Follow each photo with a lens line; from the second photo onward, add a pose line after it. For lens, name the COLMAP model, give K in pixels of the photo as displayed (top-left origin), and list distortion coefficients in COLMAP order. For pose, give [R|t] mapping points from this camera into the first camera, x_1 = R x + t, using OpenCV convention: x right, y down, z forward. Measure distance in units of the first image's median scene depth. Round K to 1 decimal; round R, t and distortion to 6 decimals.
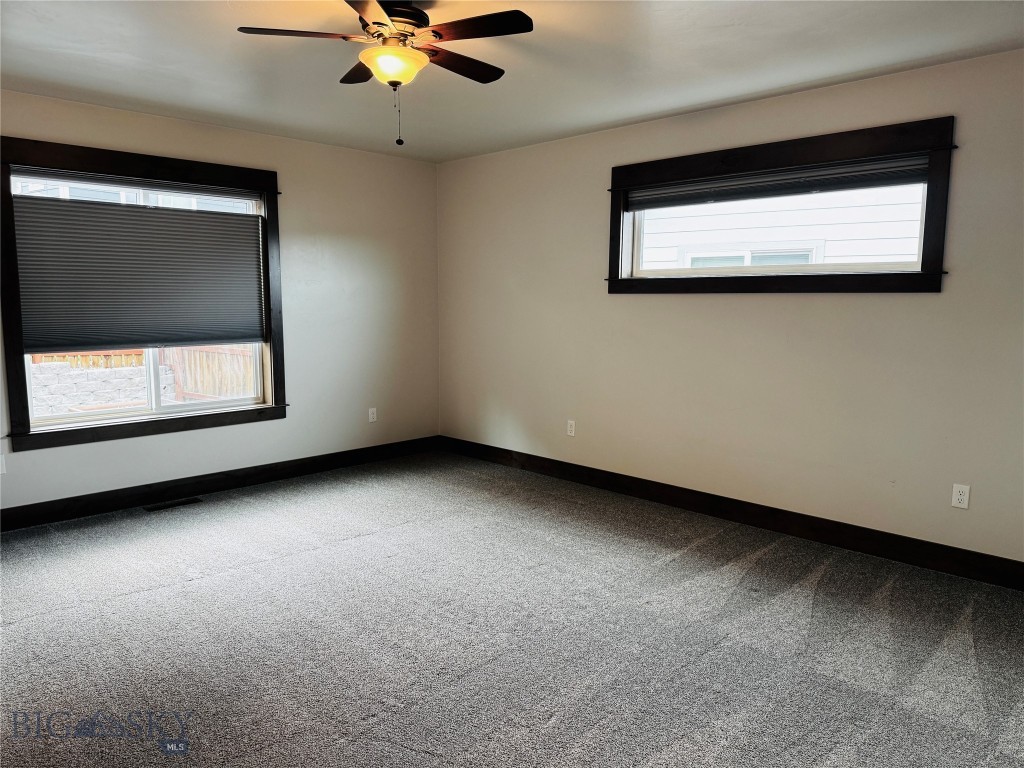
lens RADIAL K [[721.1, 0, 512.4], [0, 721.1, 388.8], [0, 0, 1]] dist [0.082785, -0.122137]
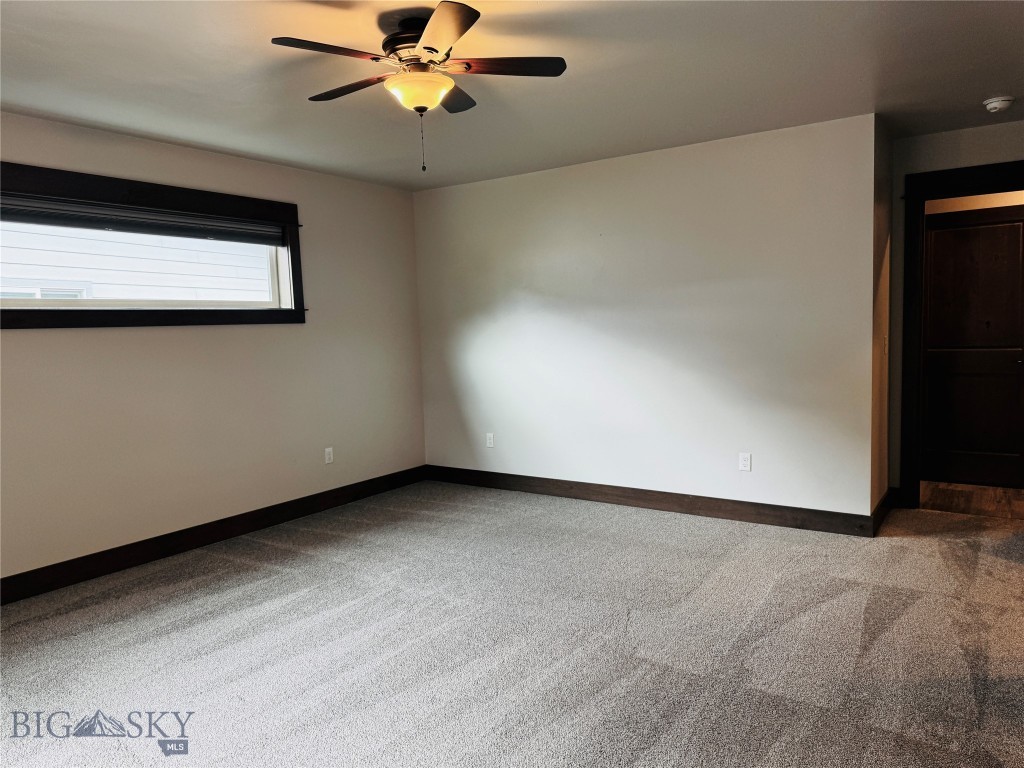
lens RADIAL K [[721.1, 0, 512.4], [0, 721.1, 388.8], [0, 0, 1]] dist [0.082785, -0.122137]
pose [[-0.183821, -0.086368, 0.979158, -0.917007], [0.157949, 0.980593, 0.116147, -0.103771], [-0.970186, 0.176008, -0.166612, 0.847159]]
